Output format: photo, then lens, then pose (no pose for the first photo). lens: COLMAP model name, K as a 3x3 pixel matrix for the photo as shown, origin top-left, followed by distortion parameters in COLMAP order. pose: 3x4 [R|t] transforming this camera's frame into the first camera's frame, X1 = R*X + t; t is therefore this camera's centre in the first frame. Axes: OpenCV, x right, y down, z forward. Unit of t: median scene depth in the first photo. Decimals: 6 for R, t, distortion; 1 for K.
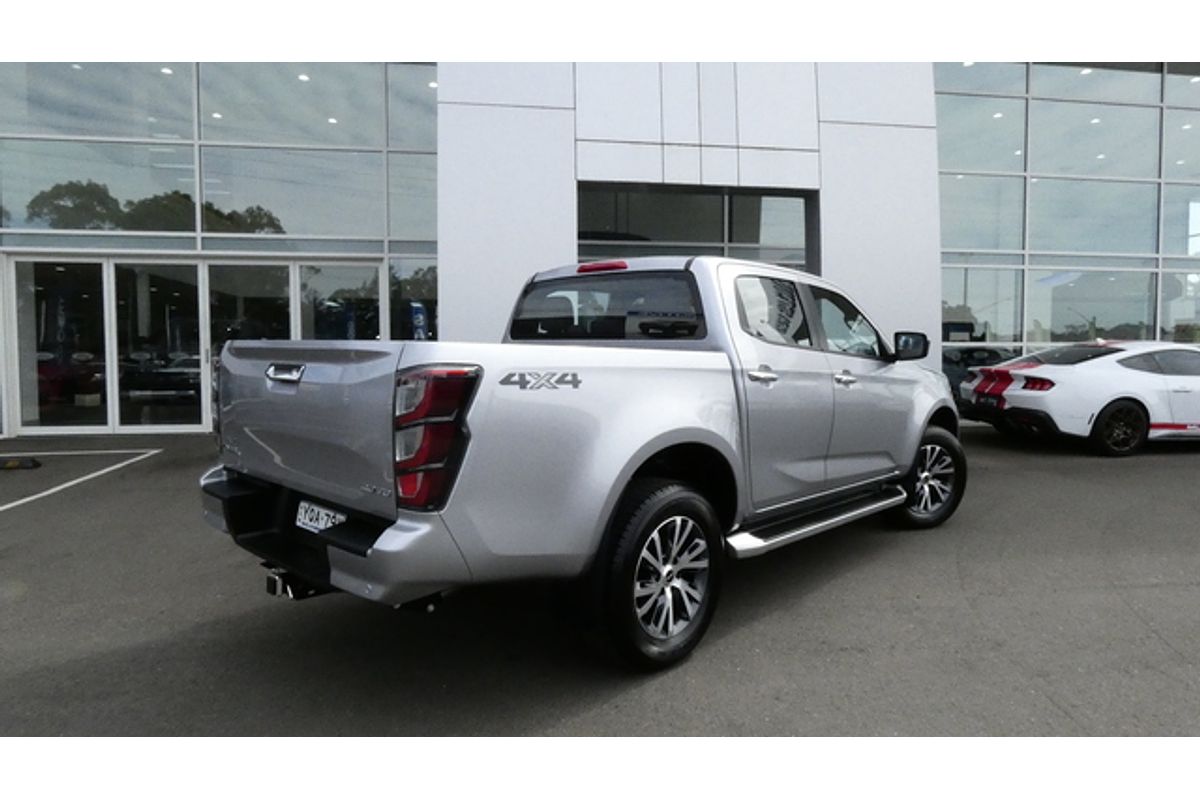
lens RADIAL K [[720.0, 0, 600.8], [0, 720.0, 395.1], [0, 0, 1]] dist [-0.006149, -0.000755]
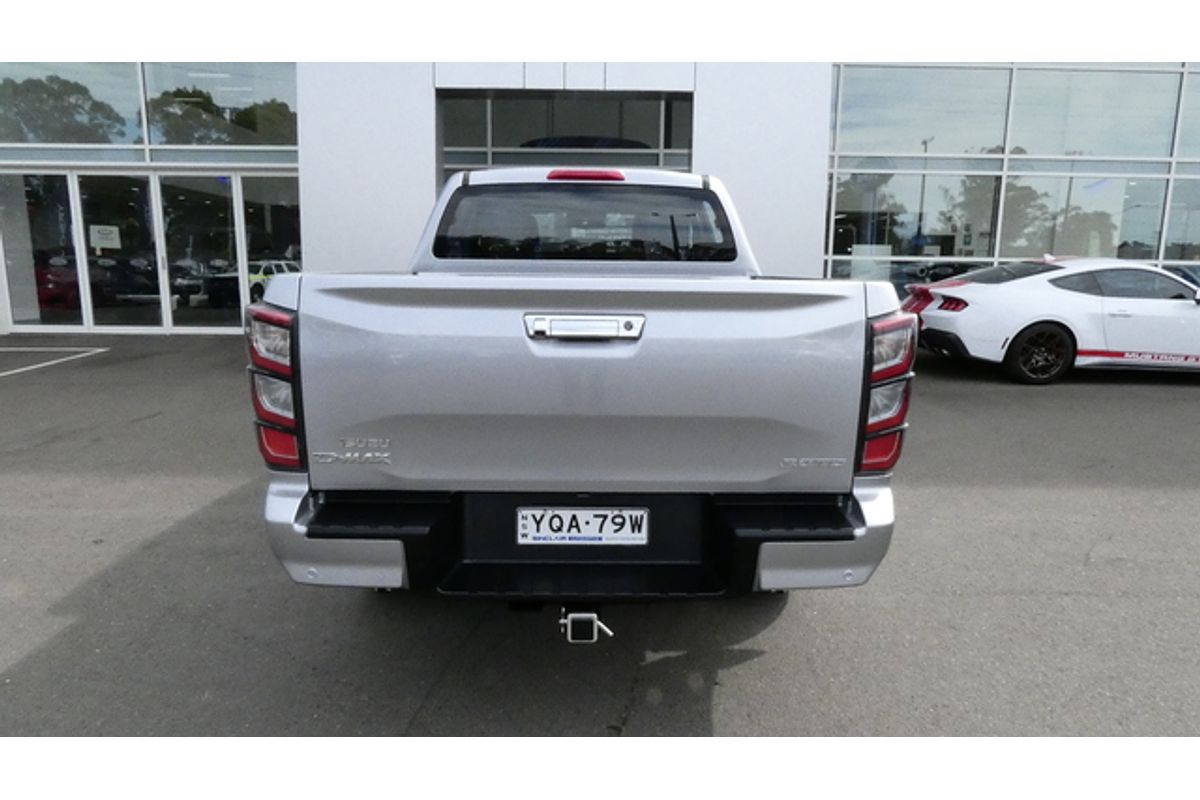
lens RADIAL K [[717.6, 0, 602.2], [0, 717.6, 395.8], [0, 0, 1]] dist [-0.007788, 0.002210]
pose [[0.990283, 0.036531, -0.134182, 0.263526], [-0.019066, 0.991435, 0.129205, -0.008150], [0.137753, -0.125392, 0.982497, 0.009177]]
